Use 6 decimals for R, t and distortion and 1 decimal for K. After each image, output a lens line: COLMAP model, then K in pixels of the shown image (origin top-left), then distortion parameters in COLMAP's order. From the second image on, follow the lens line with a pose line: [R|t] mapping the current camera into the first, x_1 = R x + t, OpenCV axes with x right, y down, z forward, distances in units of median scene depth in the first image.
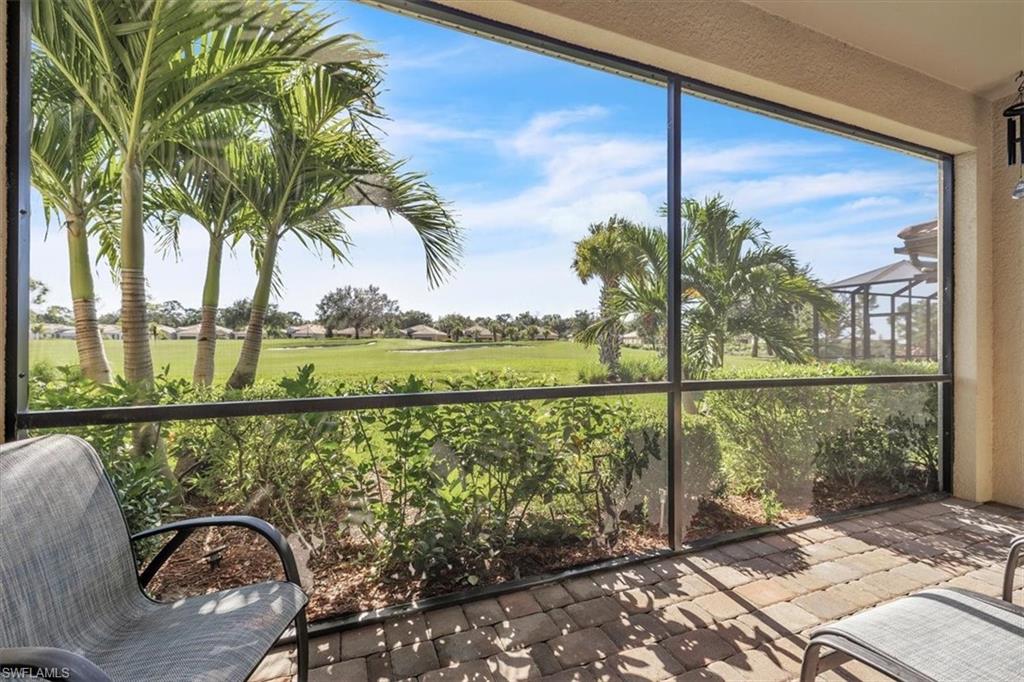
lens RADIAL K [[455.5, 0, 512.0], [0, 455.5, 341.0], [0, 0, 1]] dist [0.000326, 0.000076]
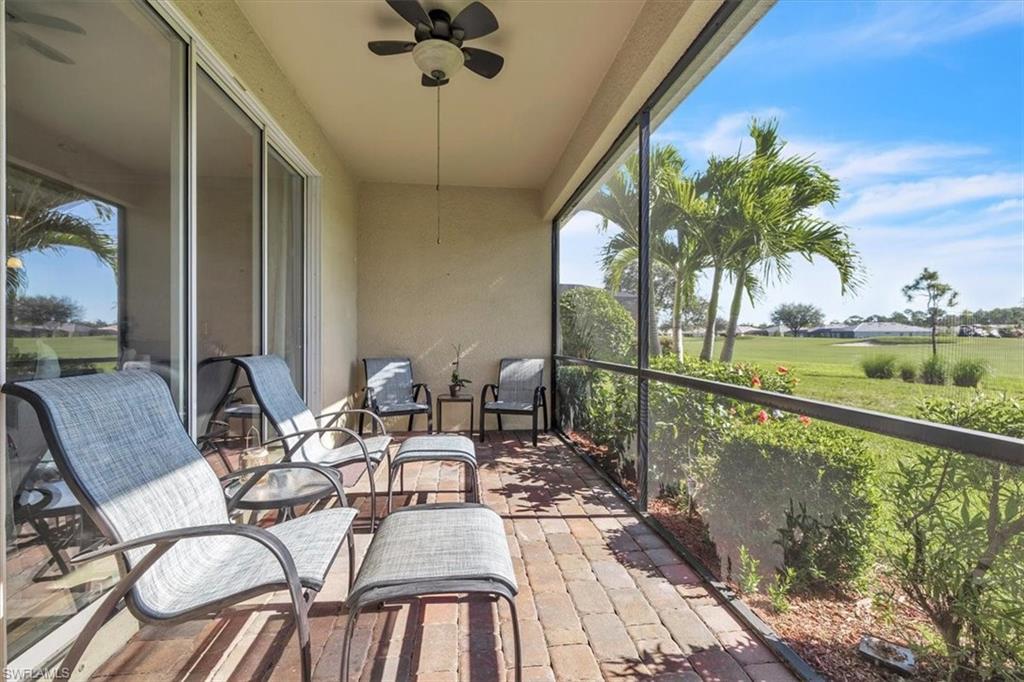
lens RADIAL K [[433.3, 0, 507.3], [0, 433.3, 339.1], [0, 0, 1]] dist [-0.000031, 0.000019]
pose [[-0.288783, 0.005474, -0.957379, 1.806372], [0.000260, 0.999984, 0.005639, -0.019807], [0.957395, 0.001379, -0.288779, 1.123851]]
